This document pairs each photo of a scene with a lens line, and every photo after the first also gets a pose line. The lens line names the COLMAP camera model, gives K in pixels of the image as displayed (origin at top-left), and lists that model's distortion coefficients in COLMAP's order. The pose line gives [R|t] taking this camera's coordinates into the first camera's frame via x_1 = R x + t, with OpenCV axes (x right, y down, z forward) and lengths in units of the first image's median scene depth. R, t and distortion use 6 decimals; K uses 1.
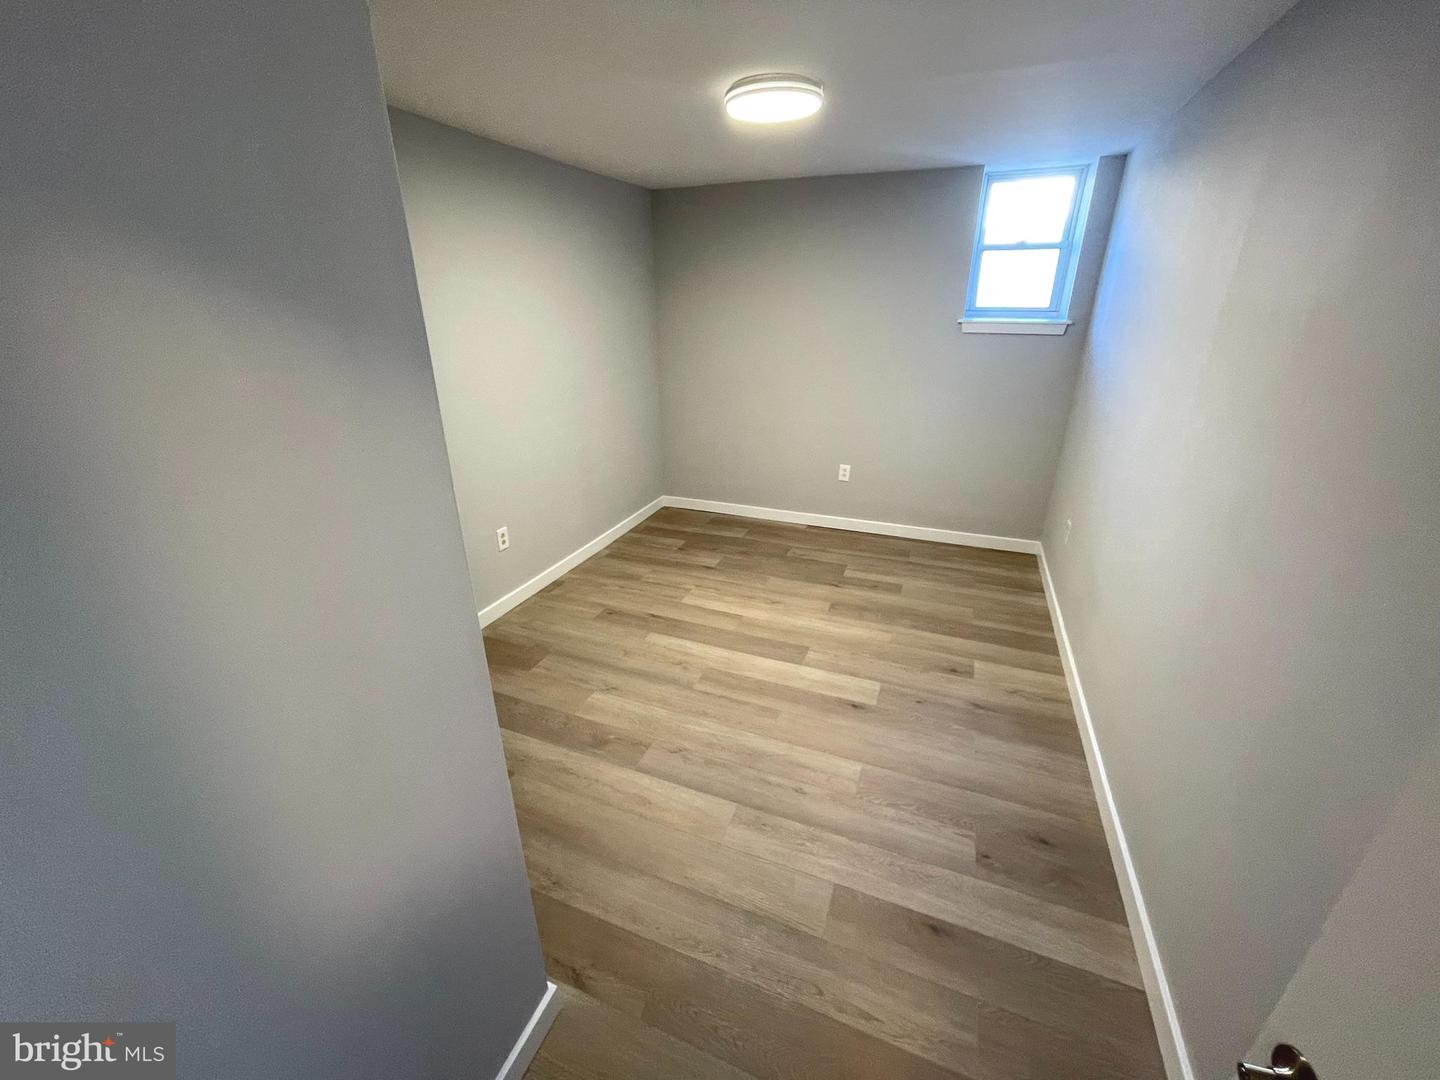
lens RADIAL K [[581.9, 0, 717.3], [0, 581.9, 538.6], [0, 0, 1]] dist [-0.001183, 0.000325]
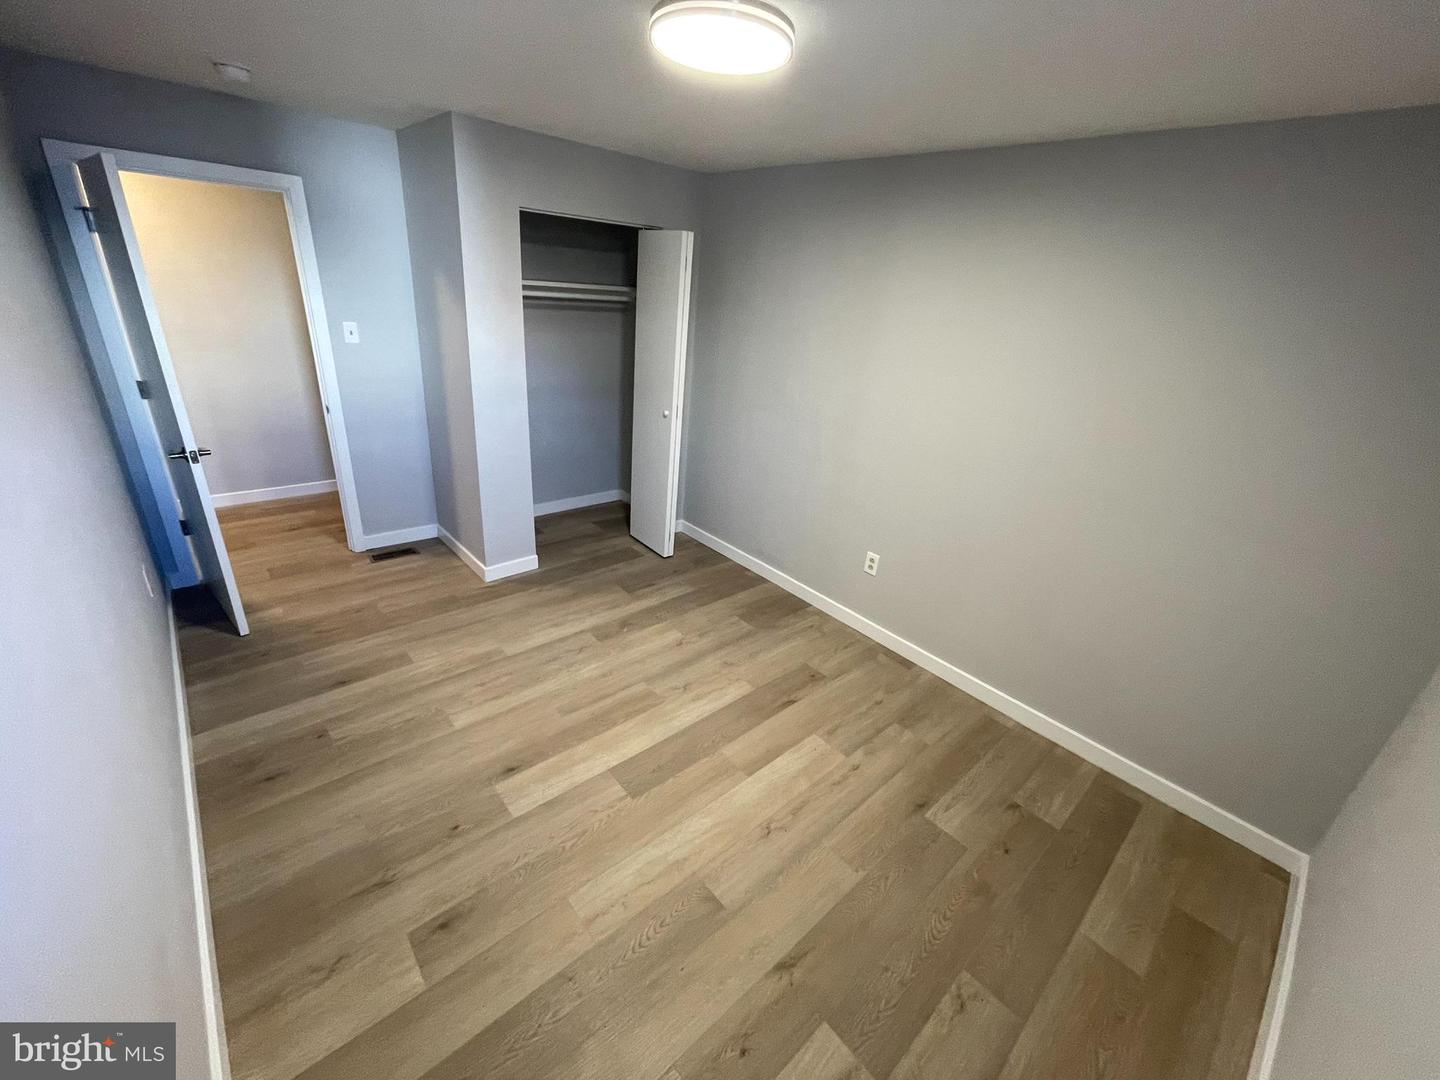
lens RADIAL K [[581.9, 0, 716.9], [0, 581.9, 536.8], [0, 0, 1]] dist [-0.001183, 0.000325]
pose [[-0.445165, 0.328324, -0.833085, 0.611874], [-0.418861, 0.745946, 0.517803, -0.476889], [0.791444, 0.579455, -0.194547, 1.040560]]
